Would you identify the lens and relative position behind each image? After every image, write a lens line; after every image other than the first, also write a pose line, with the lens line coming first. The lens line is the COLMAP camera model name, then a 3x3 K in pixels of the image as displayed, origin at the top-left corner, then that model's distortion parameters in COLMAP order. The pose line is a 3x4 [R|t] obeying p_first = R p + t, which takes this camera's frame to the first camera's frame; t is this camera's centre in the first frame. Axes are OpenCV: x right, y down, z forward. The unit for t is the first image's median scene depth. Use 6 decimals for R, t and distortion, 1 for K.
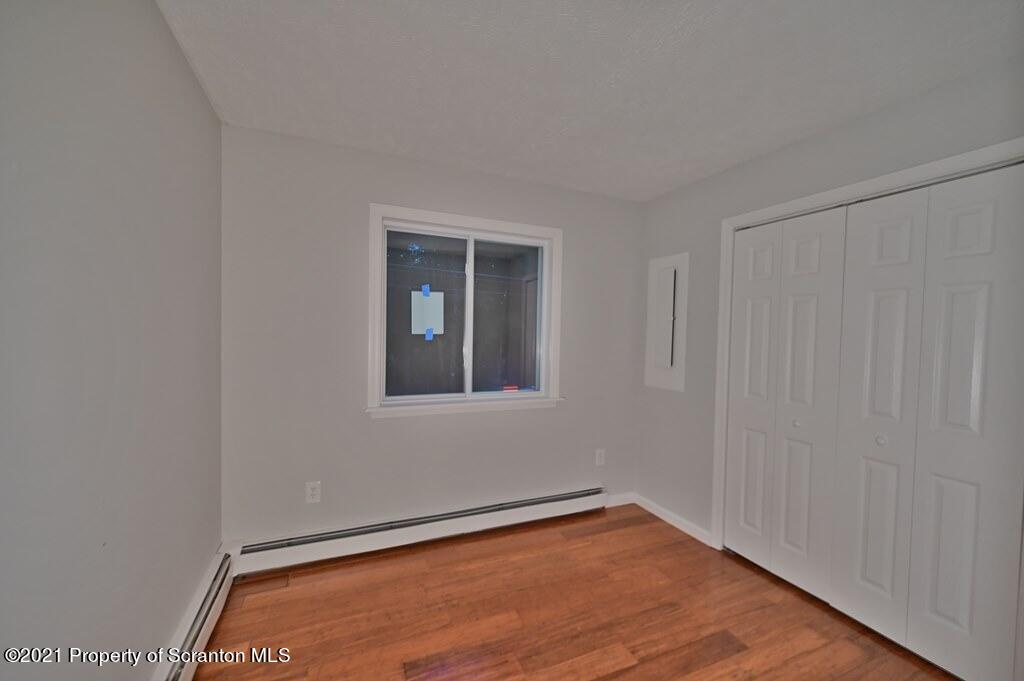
lens RADIAL K [[392.1, 0, 513.9], [0, 392.1, 344.1], [0, 0, 1]] dist [-0.000949, -0.000141]
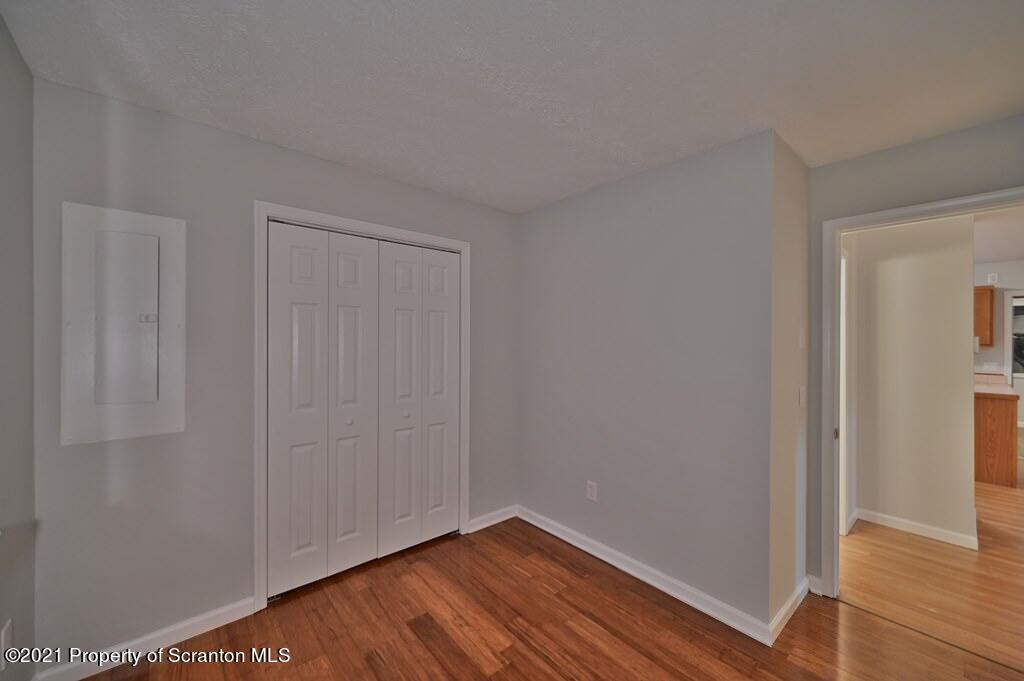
lens RADIAL K [[392.1, 0, 513.9], [0, 392.1, 344.1], [0, 0, 1]] dist [-0.000949, -0.000141]
pose [[-0.284735, -0.019431, 0.958409, -0.497430], [0.021487, 0.999414, 0.026645, -0.036951], [-0.958366, 0.028181, -0.284150, 0.927950]]
